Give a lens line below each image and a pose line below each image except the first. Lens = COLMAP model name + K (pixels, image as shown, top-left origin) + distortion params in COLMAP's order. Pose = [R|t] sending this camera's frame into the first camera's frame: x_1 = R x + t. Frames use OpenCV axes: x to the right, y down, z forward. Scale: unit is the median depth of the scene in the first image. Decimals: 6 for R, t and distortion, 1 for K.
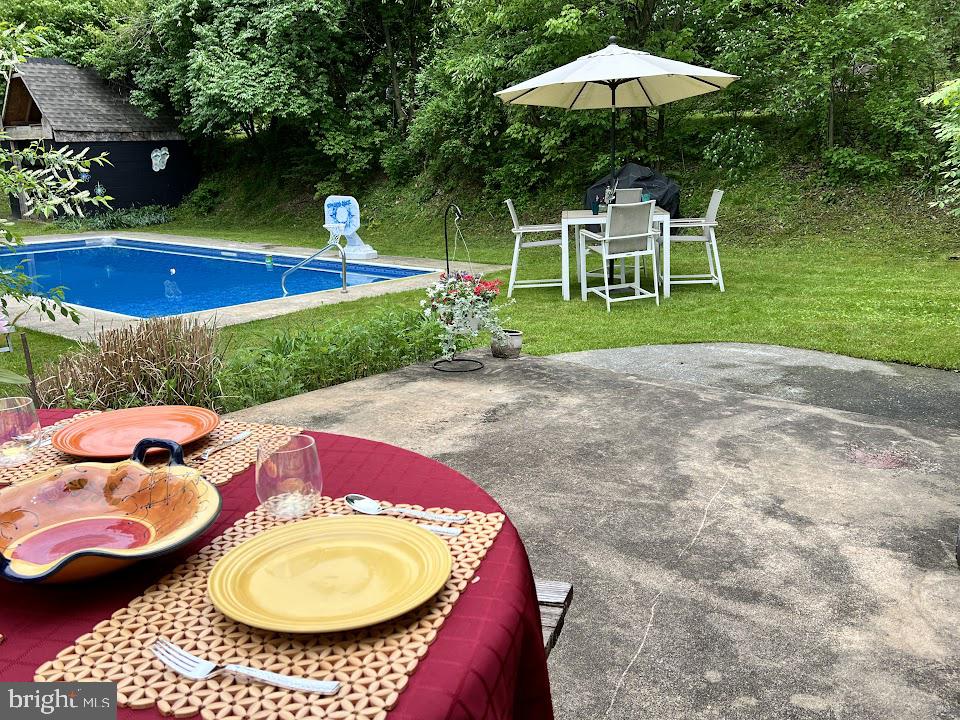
lens RADIAL K [[859.1, 0, 469.6], [0, 859.1, 361.7], [0, 0, 1]] dist [0.046178, -0.021234]
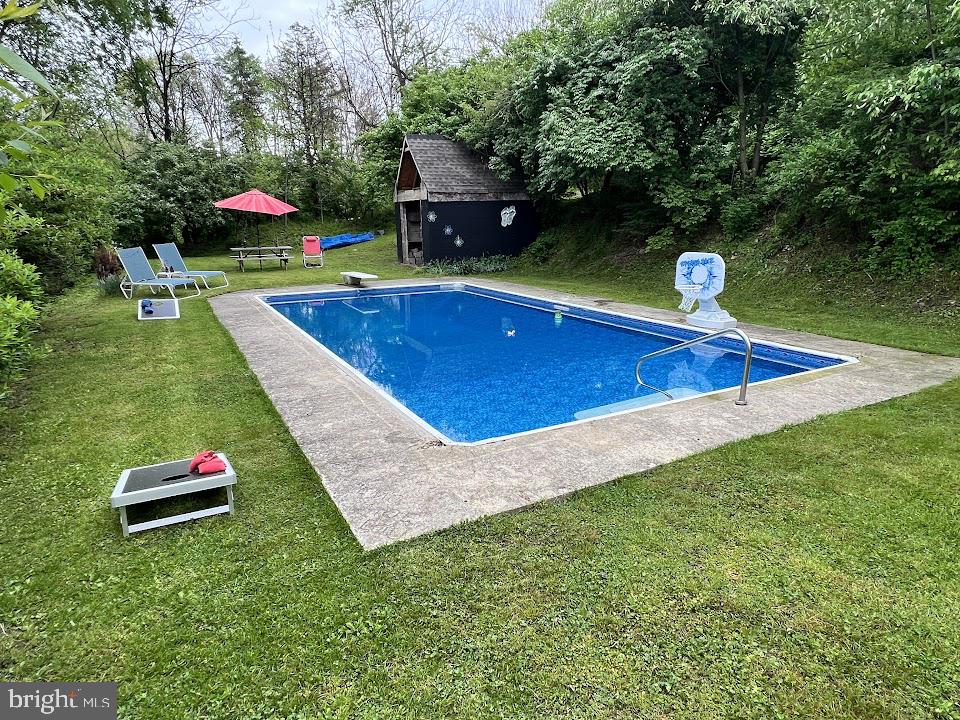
lens RADIAL K [[576.7, 0, 480.0], [0, 576.7, 360.0], [0, 0, 1]] dist [0.035139, -0.036819]
pose [[0.925471, 0.090929, -0.367745, -0.103082], [-0.089025, 0.995782, 0.022177, -0.063511], [0.368210, 0.012215, 0.929662, 0.308845]]
